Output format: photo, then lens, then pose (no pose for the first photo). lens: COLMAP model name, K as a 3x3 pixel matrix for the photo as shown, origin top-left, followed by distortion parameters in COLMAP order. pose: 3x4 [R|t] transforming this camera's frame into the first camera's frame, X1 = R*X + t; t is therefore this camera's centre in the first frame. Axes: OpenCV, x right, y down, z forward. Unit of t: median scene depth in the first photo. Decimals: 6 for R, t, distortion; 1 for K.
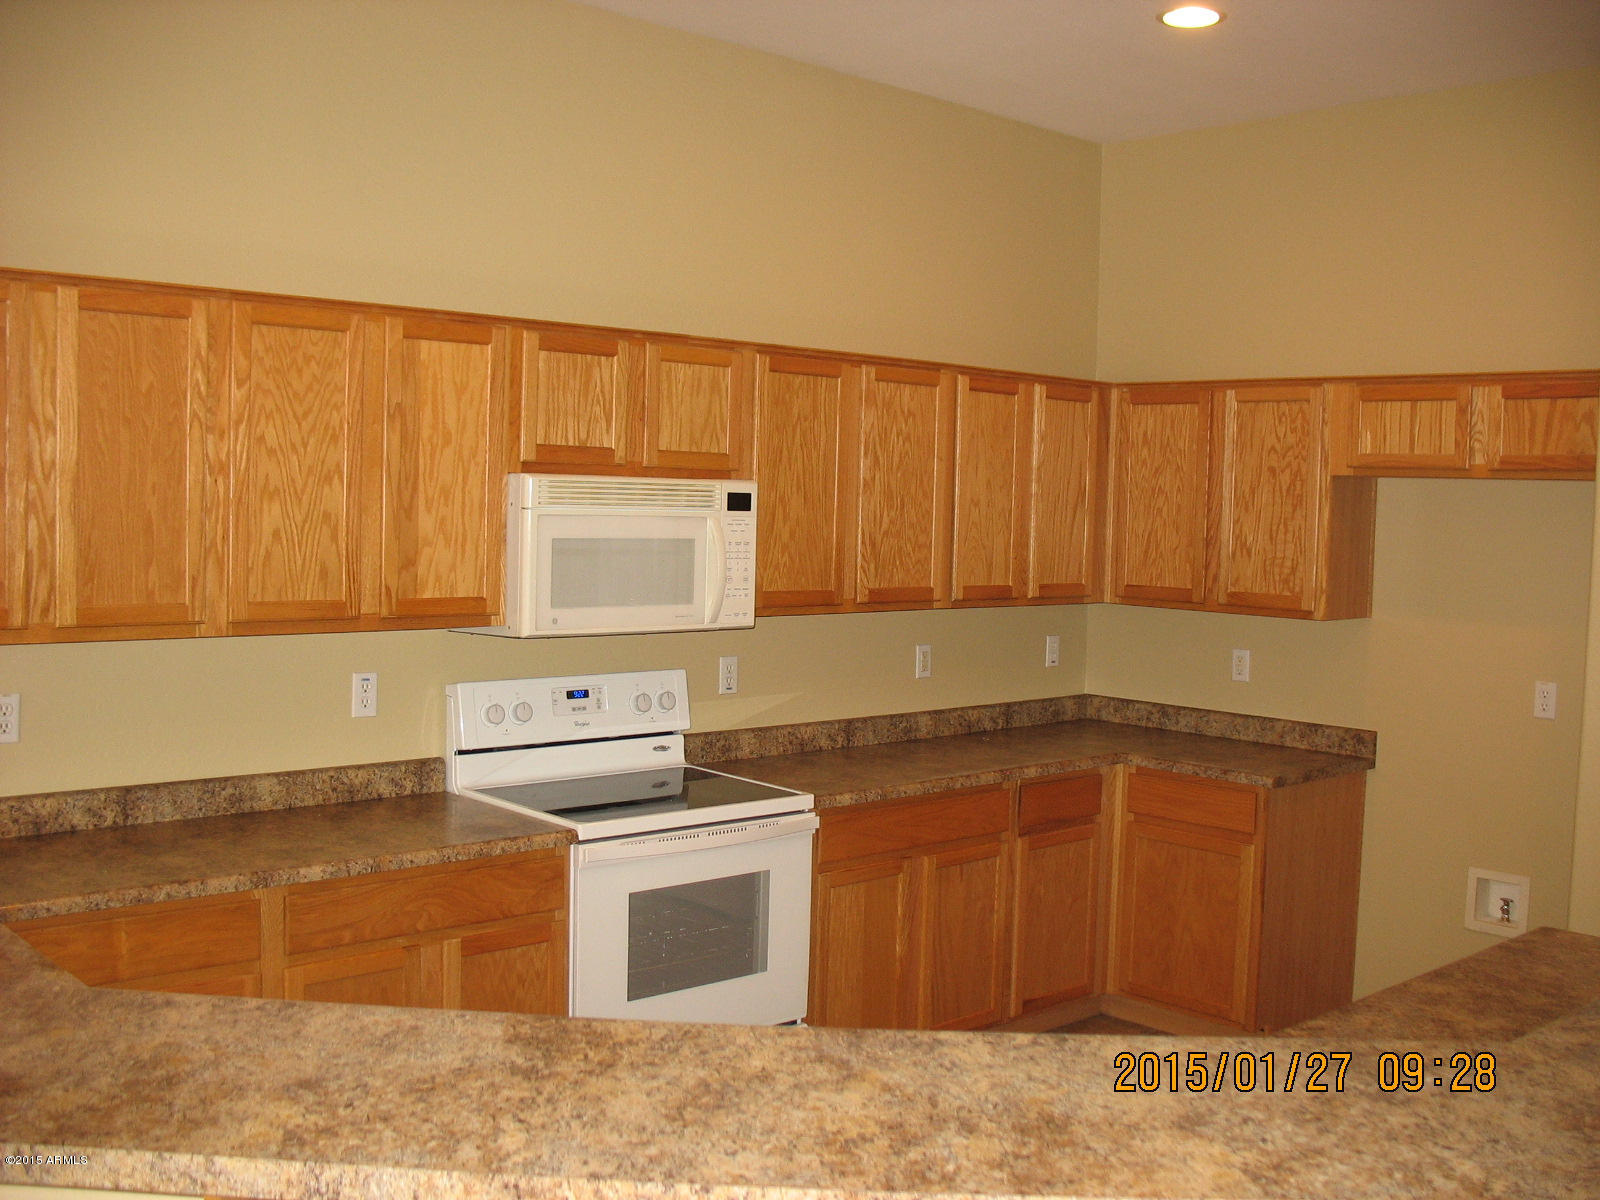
lens RADIAL K [[1658.9, 0, 795.5], [0, 1658.9, 611.9], [0, 0, 1]] dist [-0.127232, 0.000000]
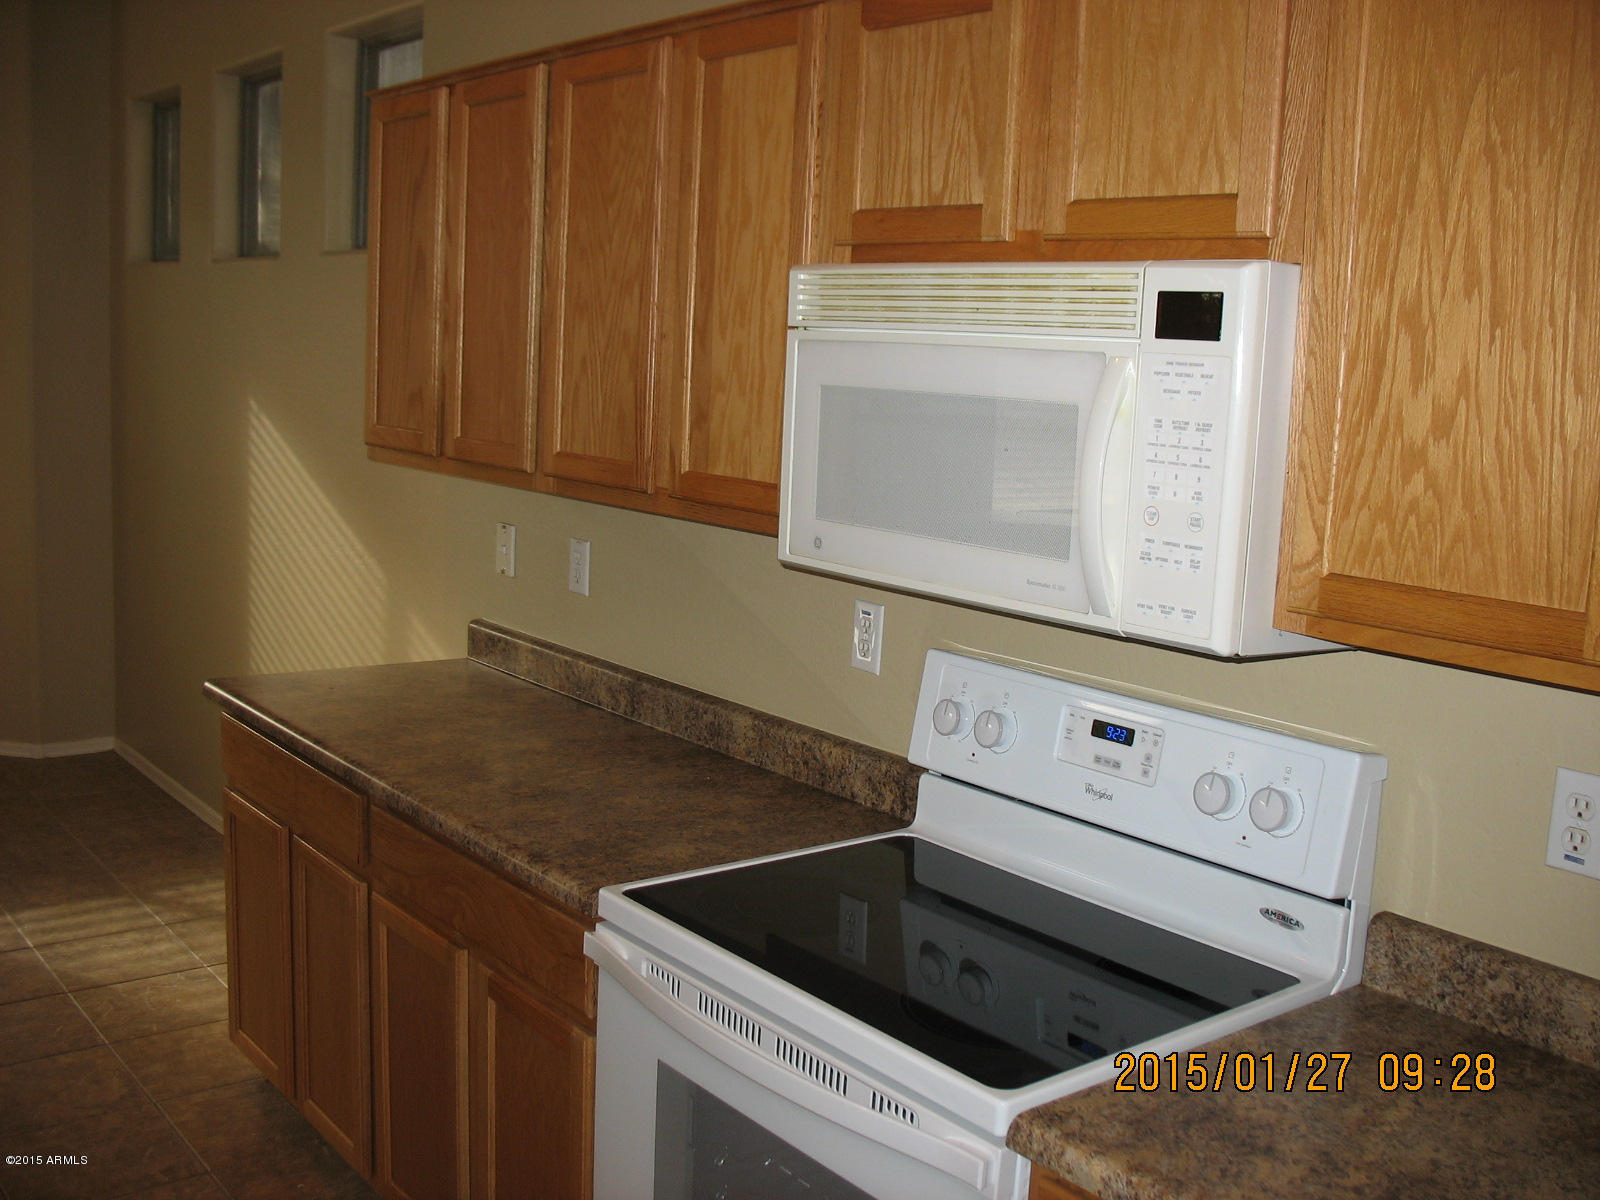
lens RADIAL K [[1658.9, 0, 797.3], [0, 1658.9, 589.4], [0, 0, 1]] dist [-0.127232, 0.000000]
pose [[-0.063986, 0.114186, -0.991397, 0.368230], [-0.115233, 0.985942, 0.120995, -0.041575], [0.991276, 0.121984, -0.049928, 0.982124]]
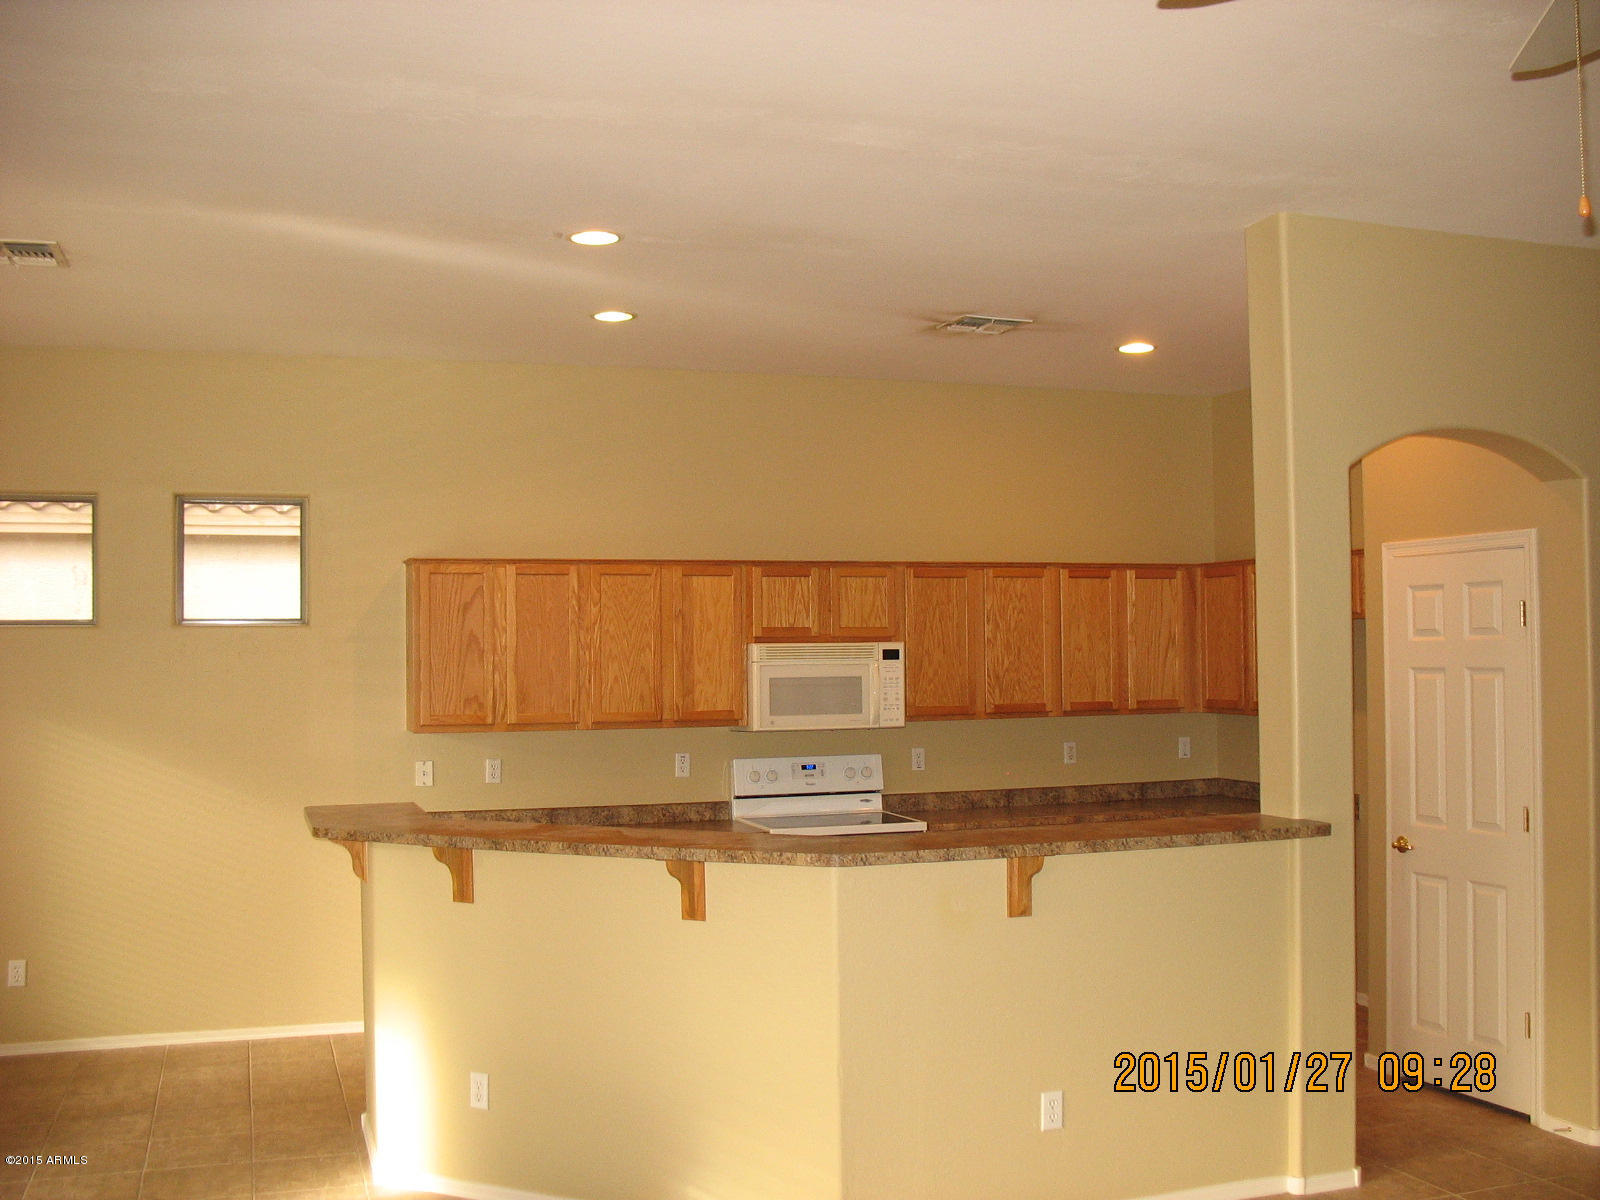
lens RADIAL K [[1658.9, 0, 800.5], [0, 1658.9, 591.7], [0, 0, 1]] dist [-0.127232, 0.000000]
pose [[0.918016, -0.049410, -0.393454, 0.591917], [0.007687, 0.994238, -0.106922, 0.055588], [0.396470, 0.095132, 0.913105, -0.657828]]
